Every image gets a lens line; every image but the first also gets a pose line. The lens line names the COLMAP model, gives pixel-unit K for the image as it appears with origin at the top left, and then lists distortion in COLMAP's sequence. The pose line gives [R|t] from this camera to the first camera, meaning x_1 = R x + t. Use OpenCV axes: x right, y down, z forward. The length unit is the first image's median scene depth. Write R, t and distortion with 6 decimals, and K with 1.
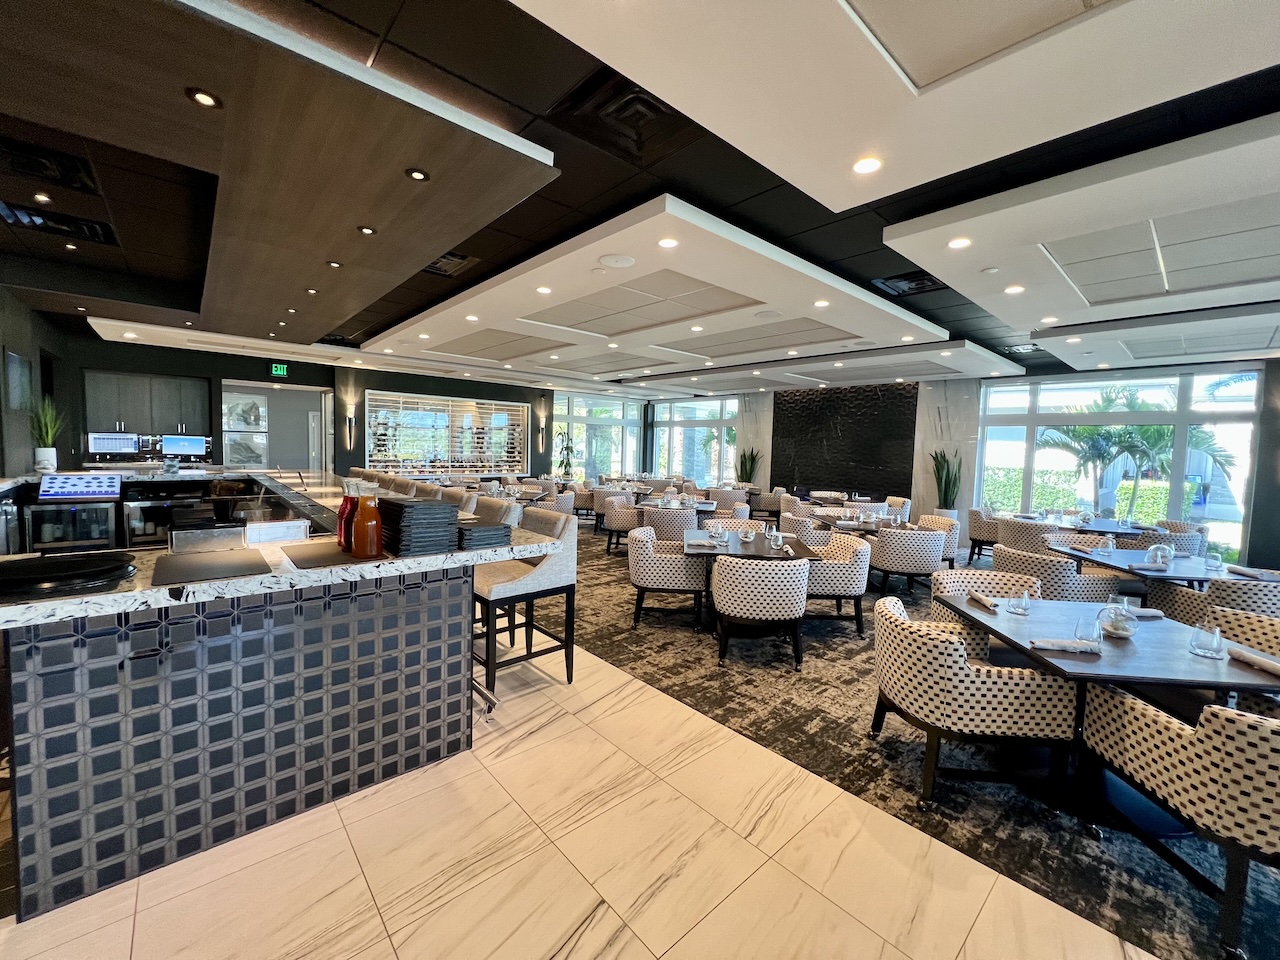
lens RADIAL K [[513.7, 0, 641.0], [0, 513.7, 475.0], [0, 0, 1]] dist [-0.000094, -0.000035]
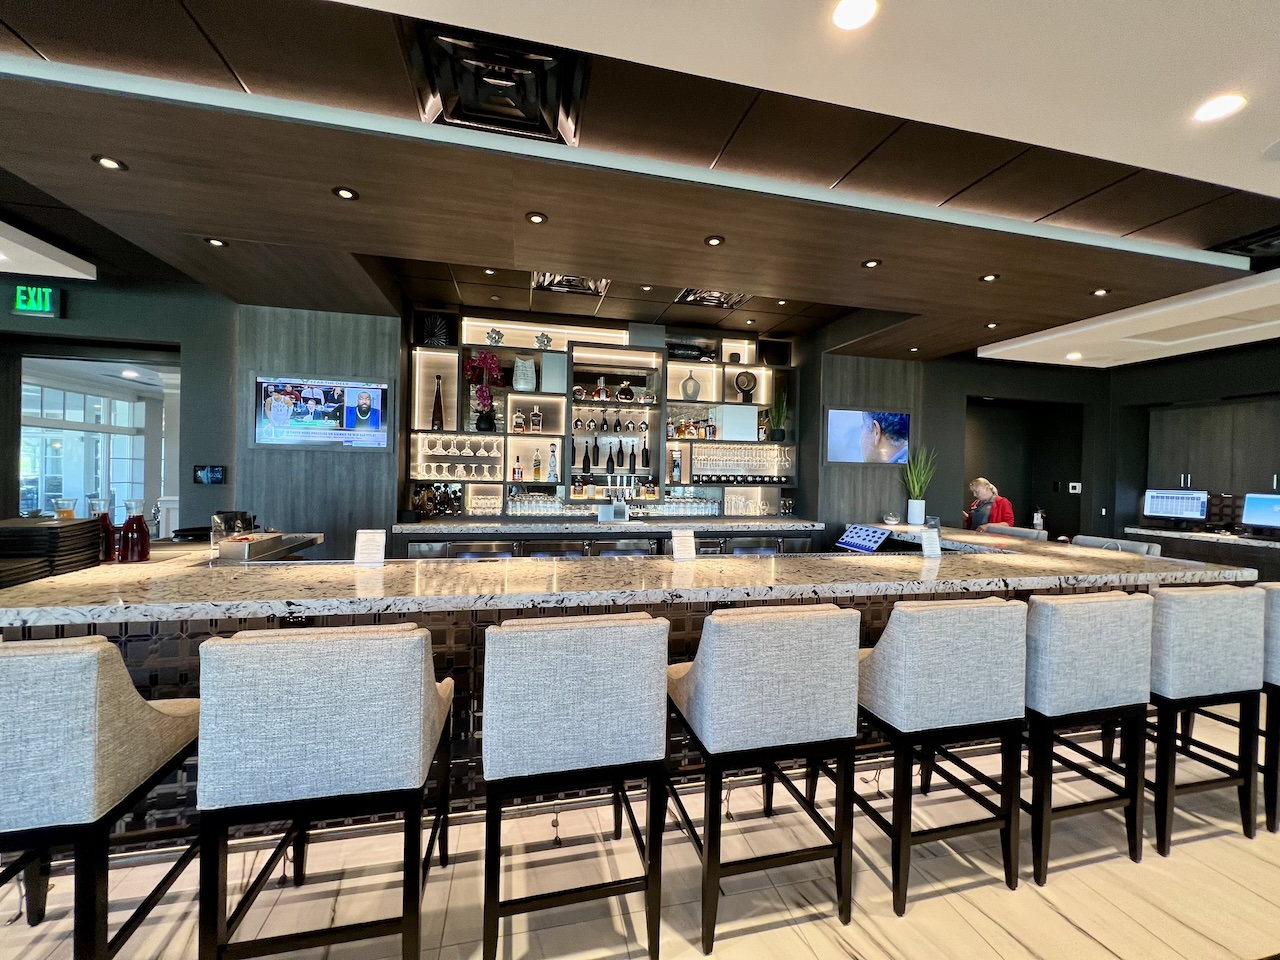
lens RADIAL K [[513.7, 0, 639.8], [0, 513.7, 477.8], [0, 0, 1]] dist [-0.000094, -0.000035]
pose [[-0.471570, -0.033647, -0.881186, -0.022156], [-0.095452, 0.995348, 0.013076, -0.035600], [0.876647, 0.090277, -0.472588, 0.668770]]
